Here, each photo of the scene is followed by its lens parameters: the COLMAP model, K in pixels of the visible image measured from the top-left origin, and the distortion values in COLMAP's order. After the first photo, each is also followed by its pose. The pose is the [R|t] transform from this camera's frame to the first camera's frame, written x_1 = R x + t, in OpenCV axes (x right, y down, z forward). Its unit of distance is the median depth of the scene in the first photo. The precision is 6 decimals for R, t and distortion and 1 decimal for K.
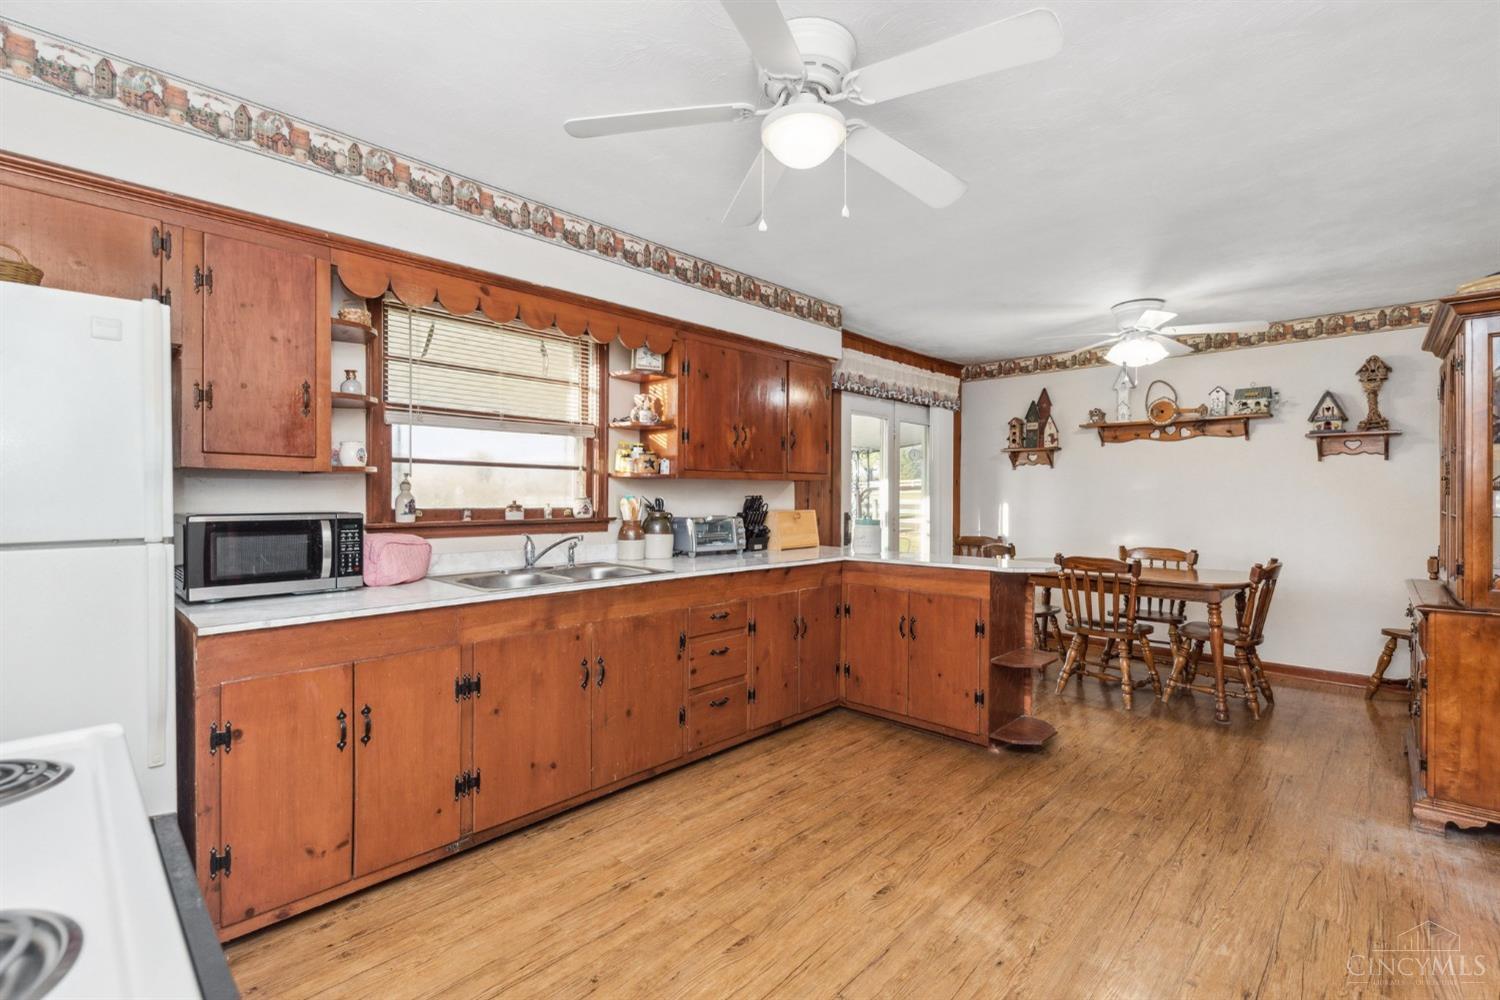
lens RADIAL K [[655.3, 0, 723.7], [0, 655.3, 498.2], [0, 0, 1]] dist [0.012865, -0.001246]
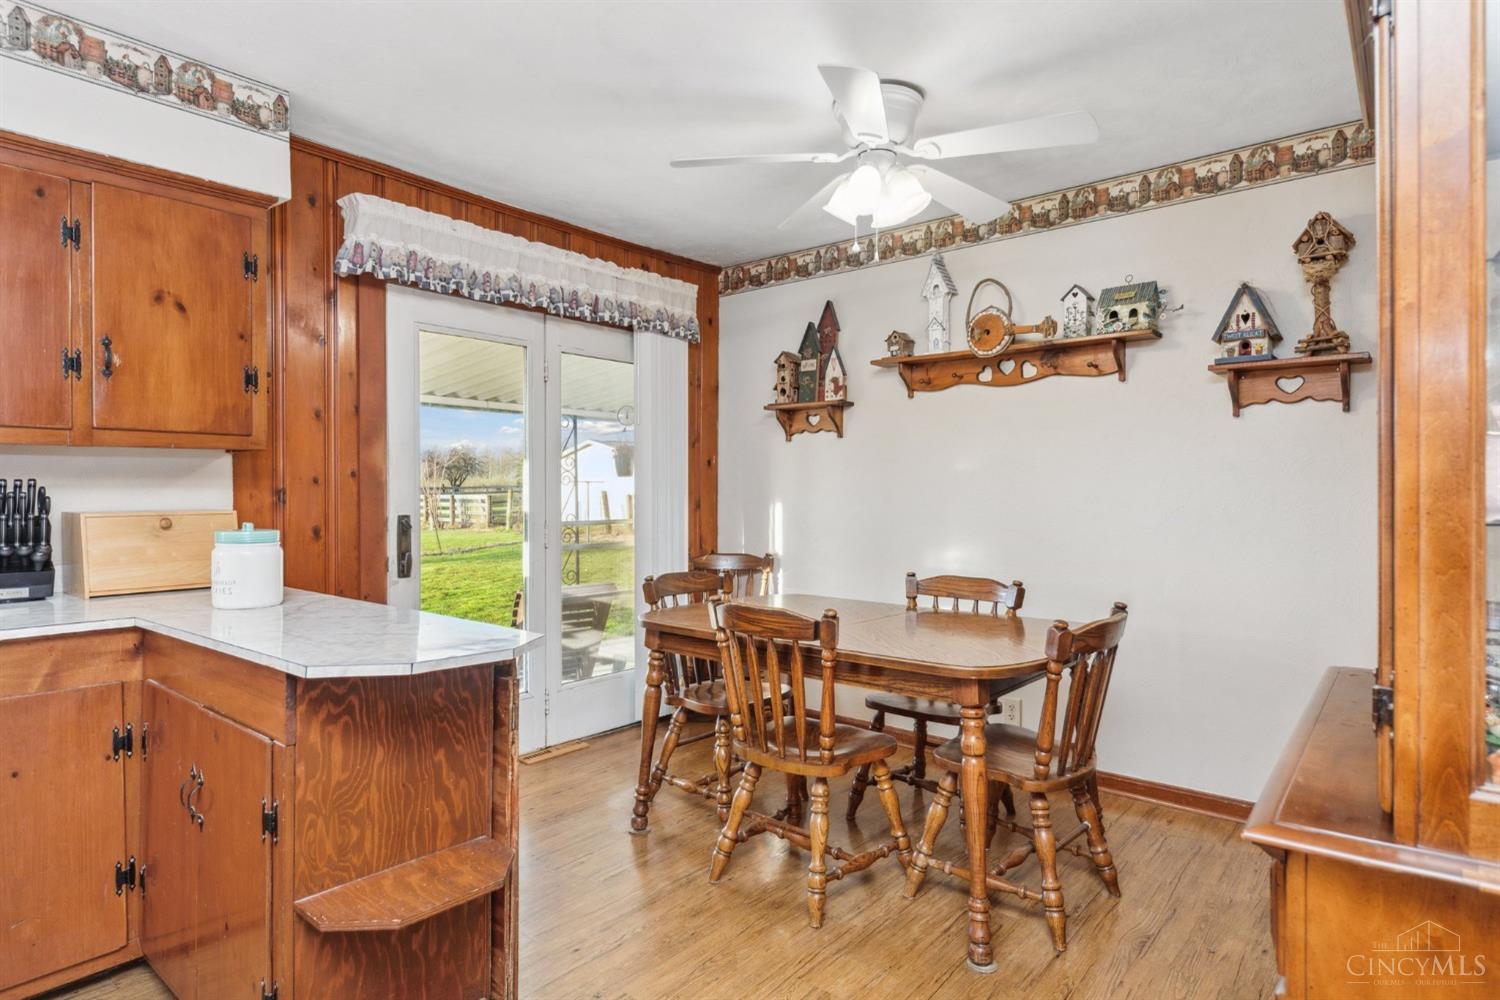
lens RADIAL K [[810.1, 0, 725.7], [0, 810.1, 496.2], [0, 0, 1]] dist [0.017604, 0.001340]
pose [[0.997957, -0.003395, 0.063803, 0.583427], [0.003431, 0.999994, -0.000455, 0.010839], [-0.063801, 0.000673, 0.997962, 0.476402]]
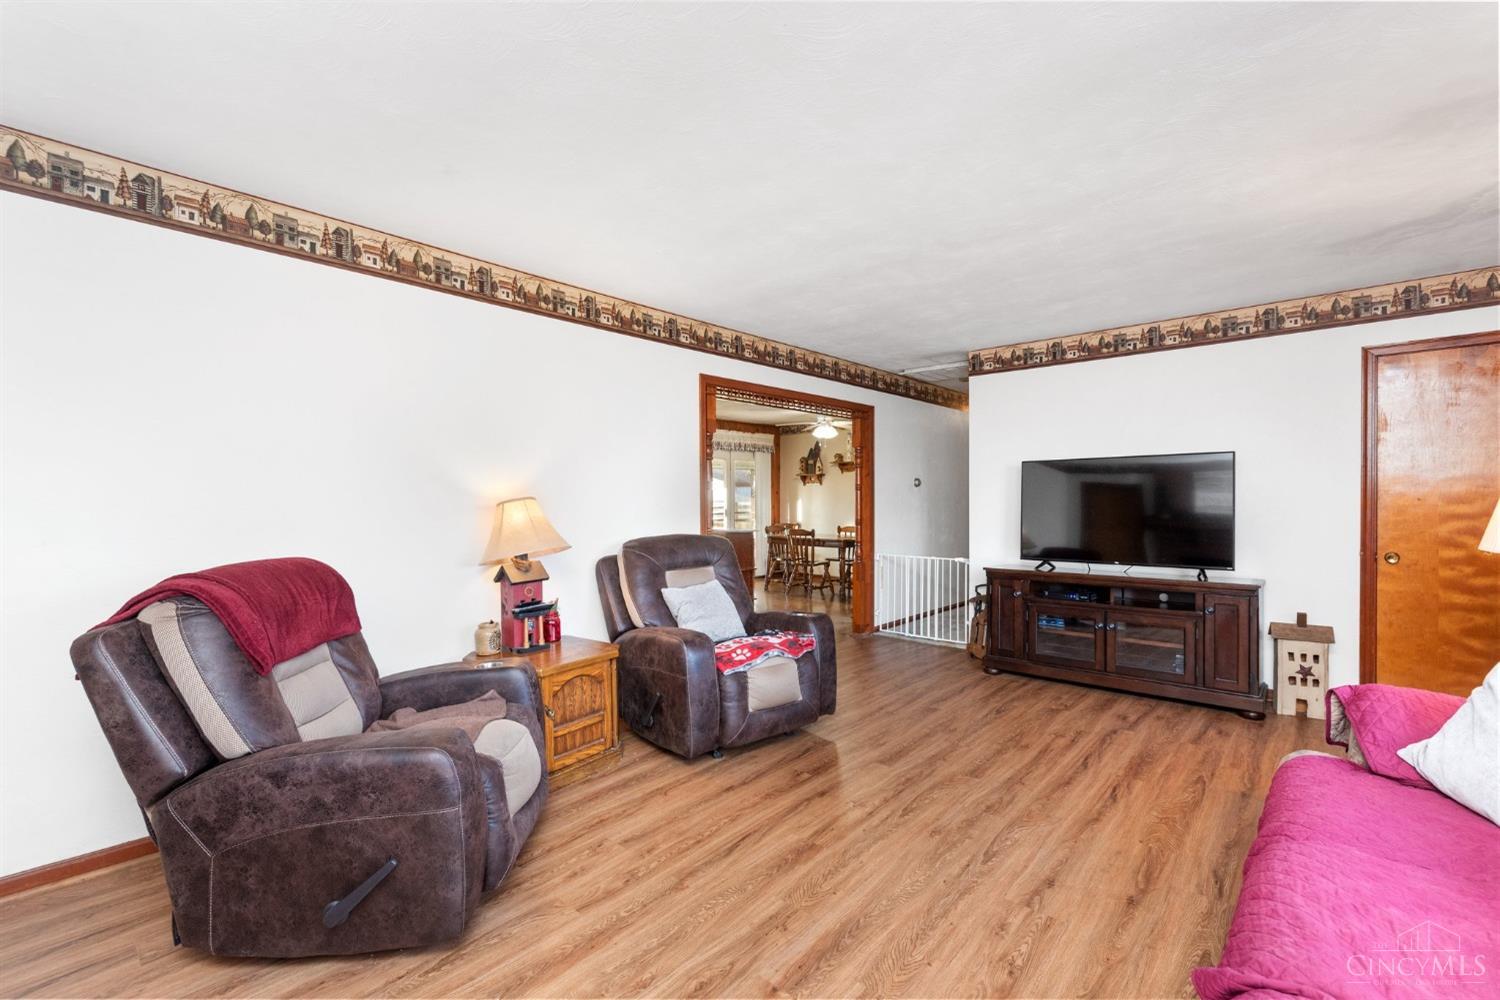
lens RADIAL K [[655.3, 0, 740.7], [0, 655.3, 492.2], [0, 0, 1]] dist [0.012865, -0.001246]
pose [[0.998926, 0.001567, 0.046314, 0.322012], [-0.000923, 0.999903, -0.013917, -0.001643], [-0.046331, 0.013859, 0.998830, -1.324750]]
